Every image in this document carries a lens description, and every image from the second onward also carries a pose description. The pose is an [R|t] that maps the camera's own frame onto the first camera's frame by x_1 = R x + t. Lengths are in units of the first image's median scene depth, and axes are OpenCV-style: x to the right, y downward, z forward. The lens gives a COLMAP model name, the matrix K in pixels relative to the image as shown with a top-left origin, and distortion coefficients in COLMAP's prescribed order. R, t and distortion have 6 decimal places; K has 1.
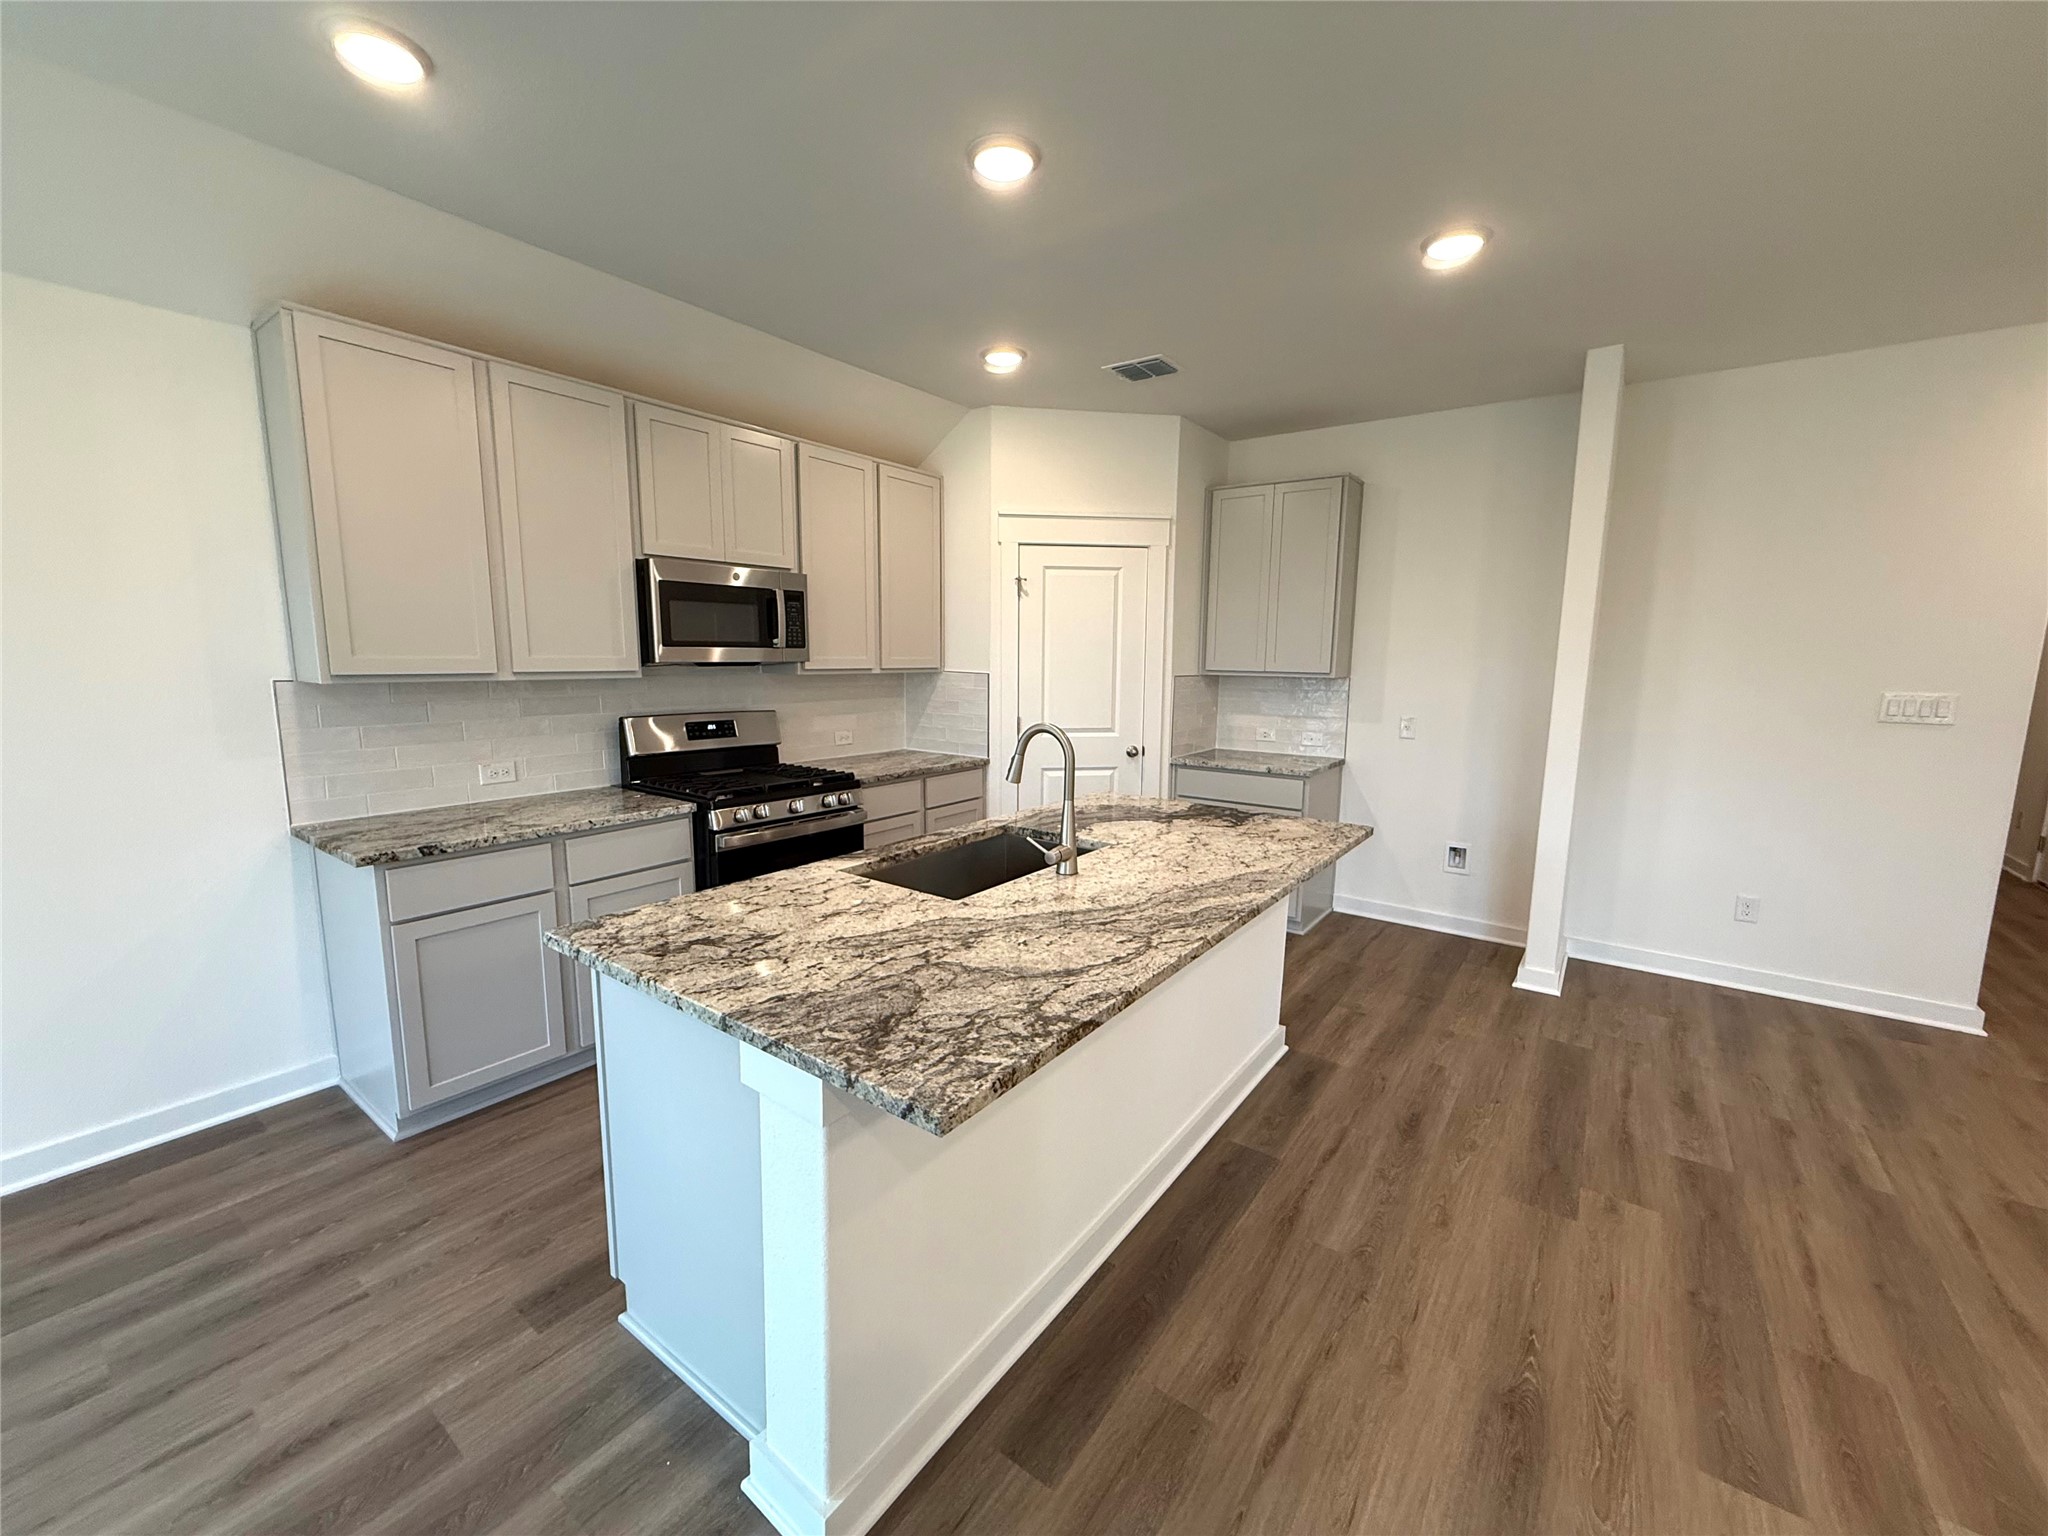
lens RADIAL K [[815.7, 0, 1021.9], [0, 815.7, 769.3], [0, 0, 1]] dist [-0.001219, 0.000481]
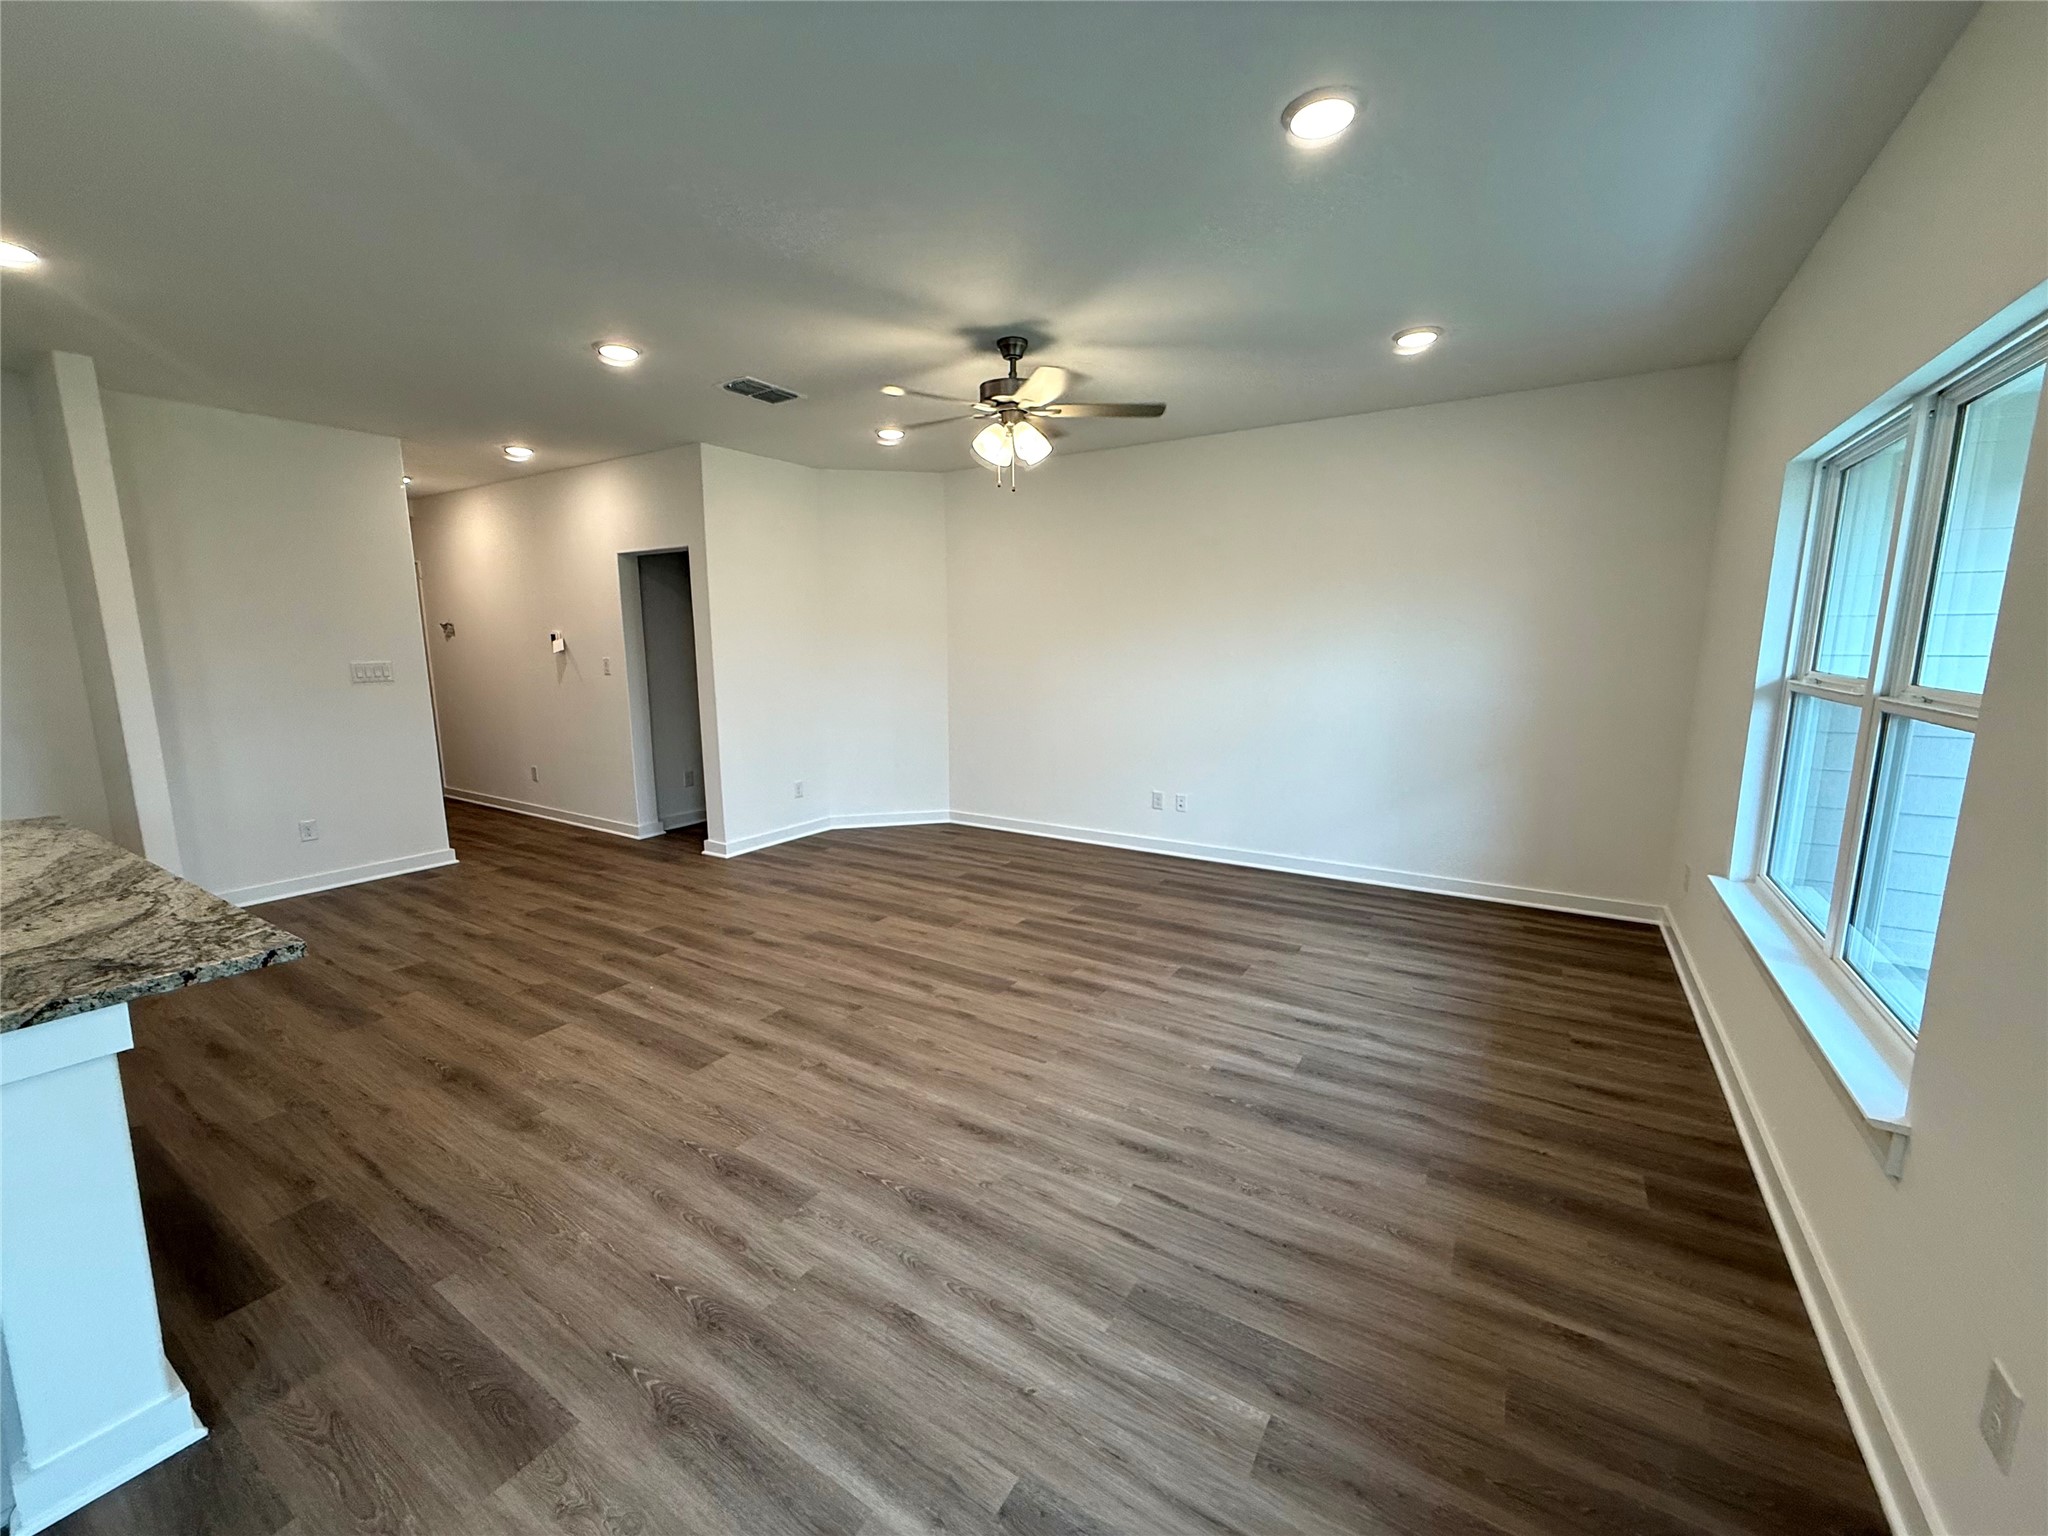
lens RADIAL K [[815.7, 0, 1012.1], [0, 815.7, 764.8], [0, 0, 1]] dist [-0.001219, 0.000481]
pose [[-0.061170, -0.163991, 0.984563, -0.699127], [0.145227, 0.974451, 0.171330, 0.011781], [-0.987506, 0.153466, -0.035792, -0.135756]]
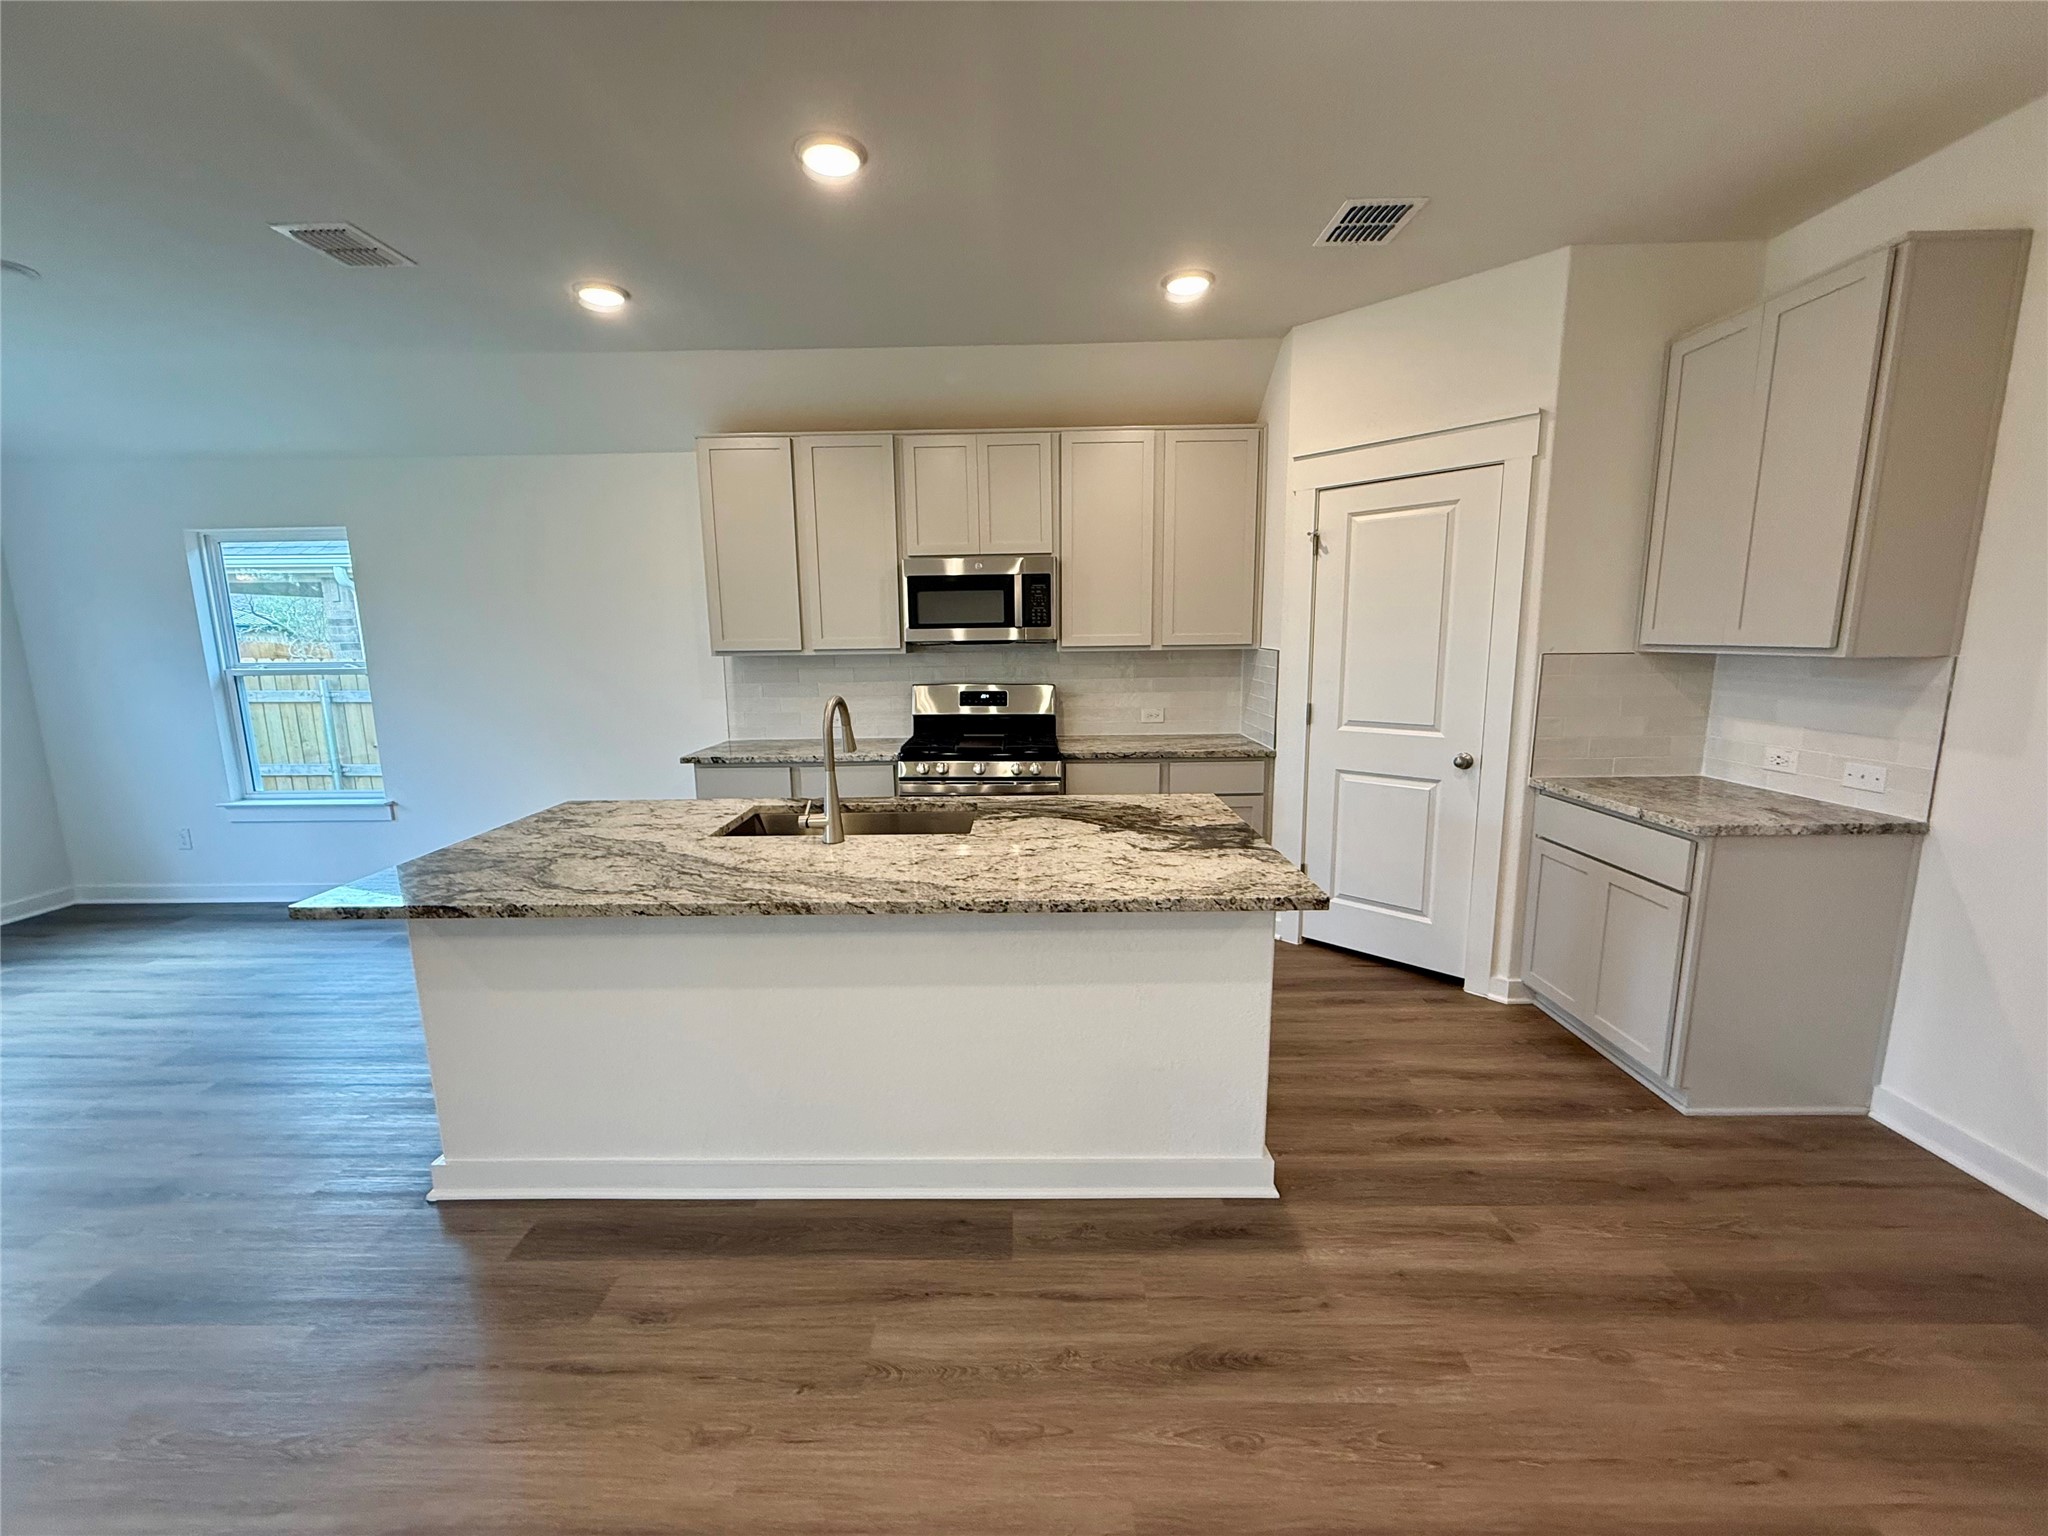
lens RADIAL K [[815.7, 0, 1017.8], [0, 815.7, 771.1], [0, 0, 1]] dist [-0.001219, 0.000481]
pose [[0.582425, 0.115430, -0.804647, 0.895958], [-0.095556, 0.992726, 0.073245, -0.052480], [0.807249, 0.034229, 0.589218, 0.513688]]
